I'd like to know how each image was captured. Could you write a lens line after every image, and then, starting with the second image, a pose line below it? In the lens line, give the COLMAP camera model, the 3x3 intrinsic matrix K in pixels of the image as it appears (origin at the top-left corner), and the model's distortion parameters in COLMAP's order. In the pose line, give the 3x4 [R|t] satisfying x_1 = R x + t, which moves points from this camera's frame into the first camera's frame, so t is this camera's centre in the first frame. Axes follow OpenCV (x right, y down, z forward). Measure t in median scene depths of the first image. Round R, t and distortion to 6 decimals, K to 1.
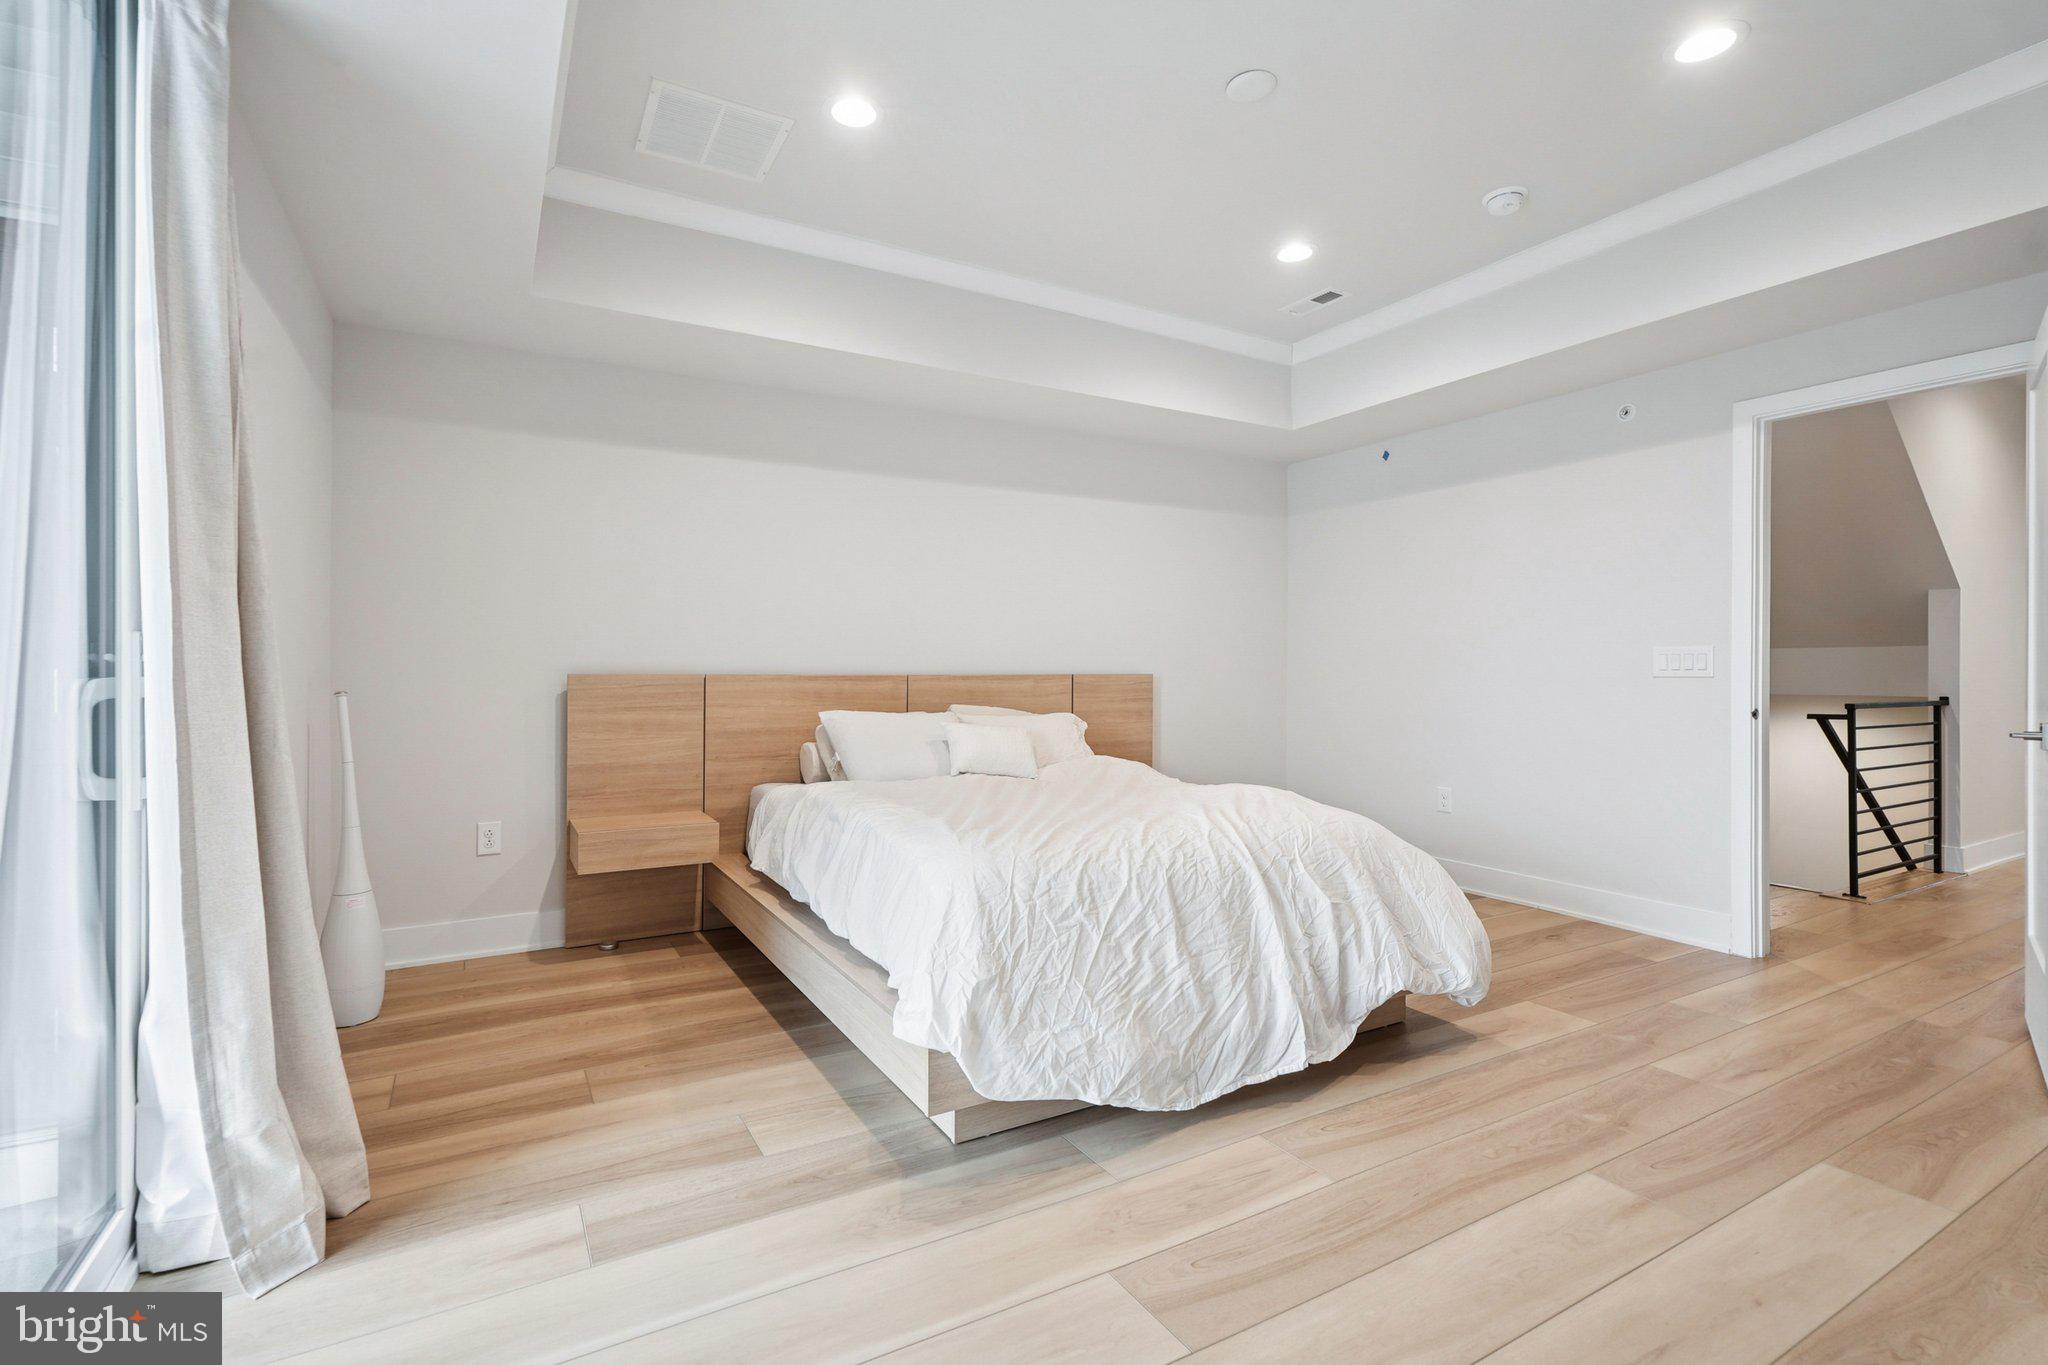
lens RADIAL K [[935.6, 0, 1013.3], [0, 935.6, 672.0], [0, 0, 1]] dist [0.002113, 0.000365]
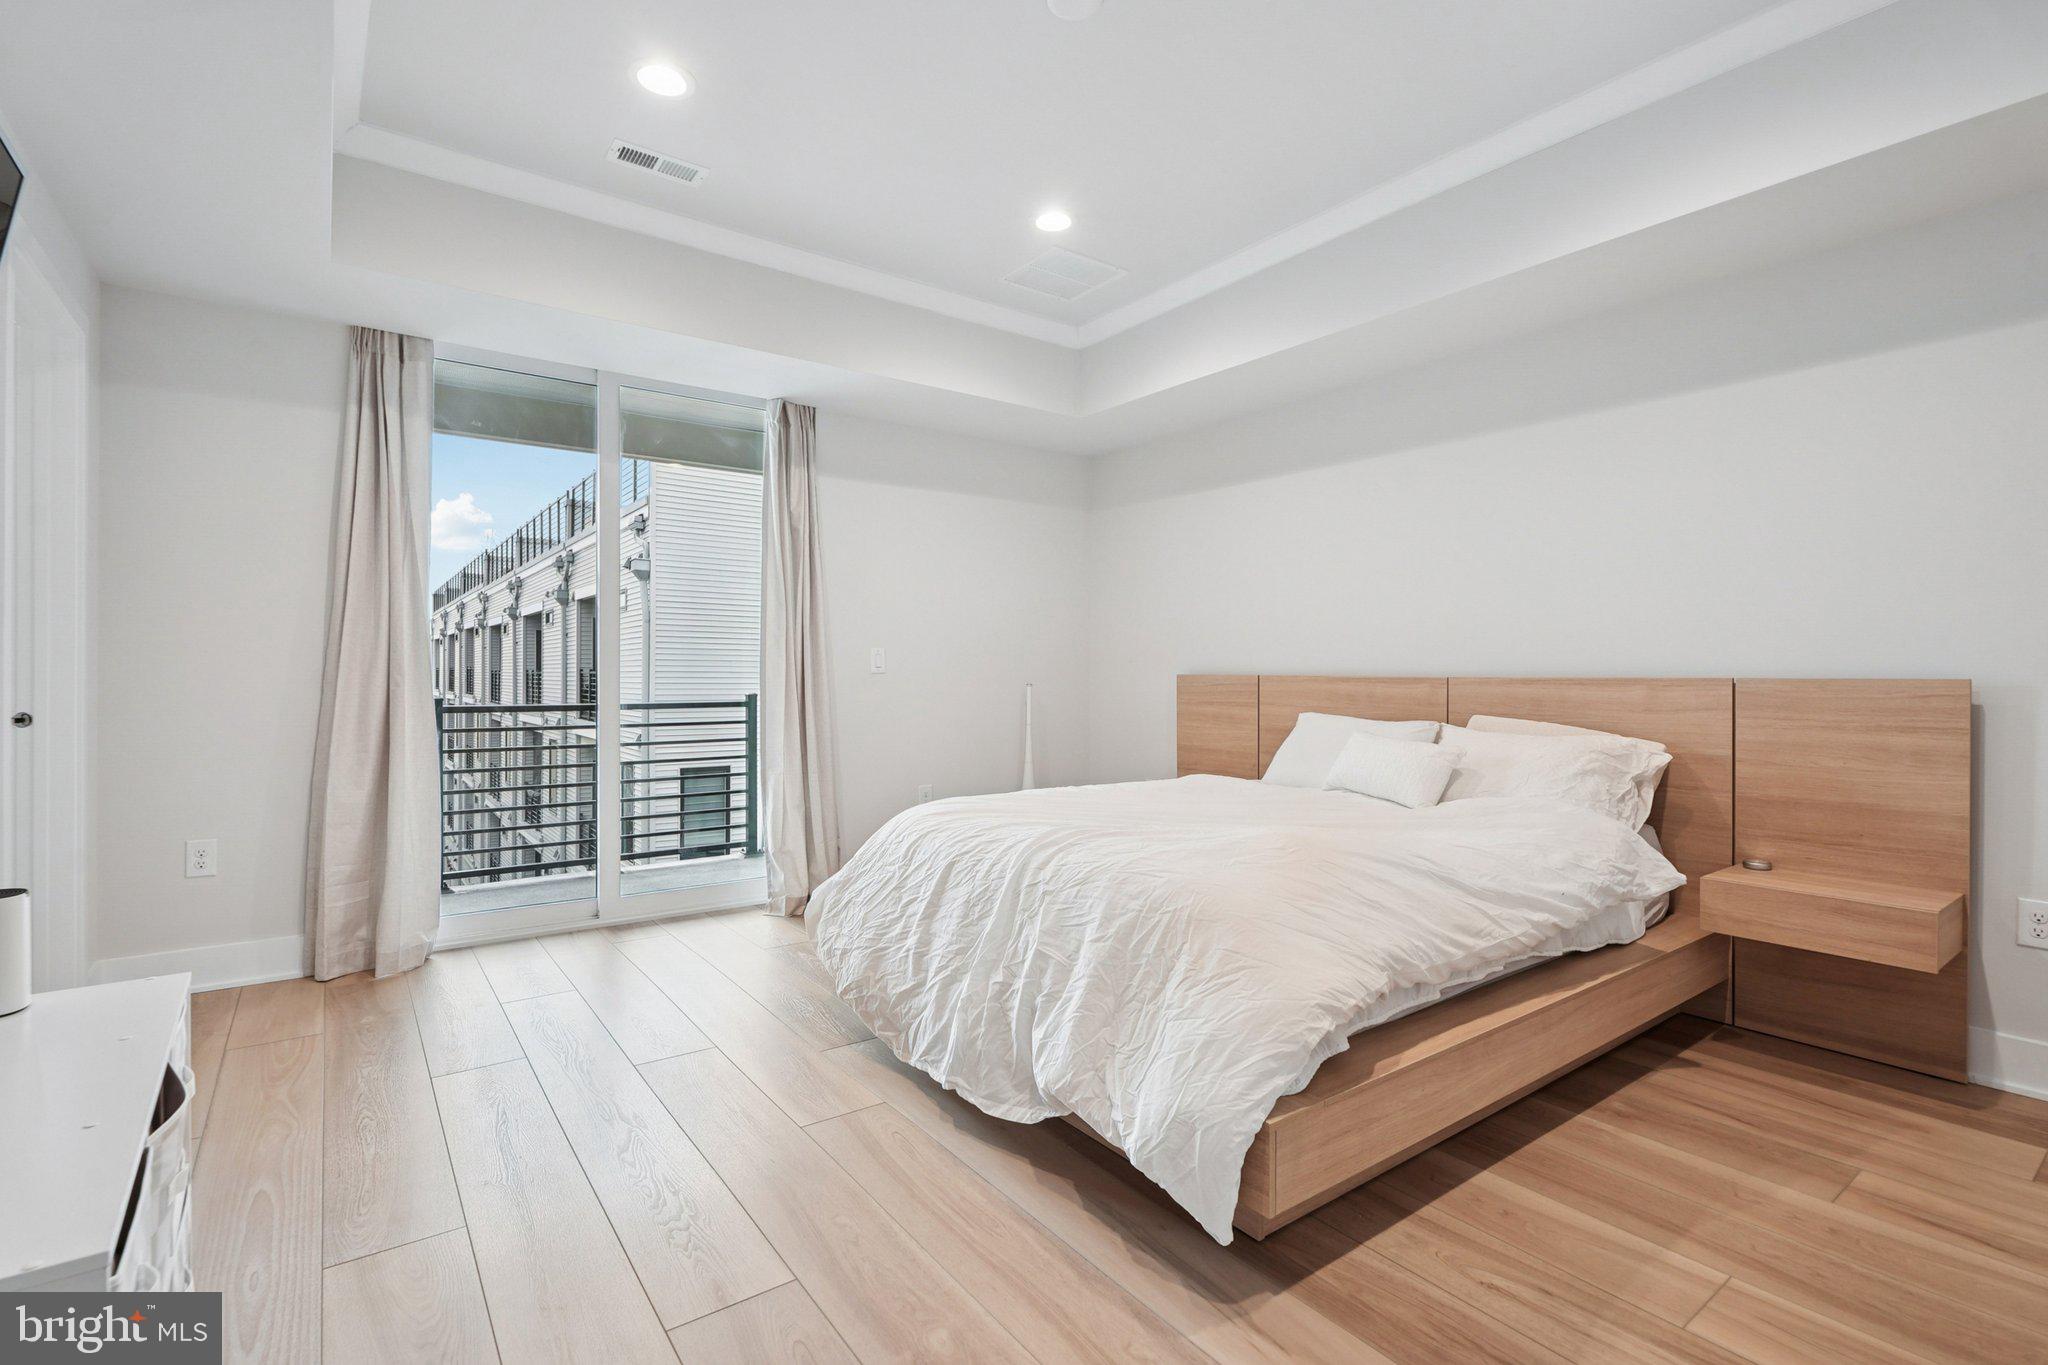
lens RADIAL K [[934.2, 0, 989.6], [0, 934.2, 684.2], [0, 0, 1]] dist [0.002034, 0.000185]
pose [[0.101072, 0.012429, -0.994801, 0.754616], [-0.005700, 0.999913, 0.011914, 0.001614], [0.994863, 0.004467, 0.101134, 0.571785]]
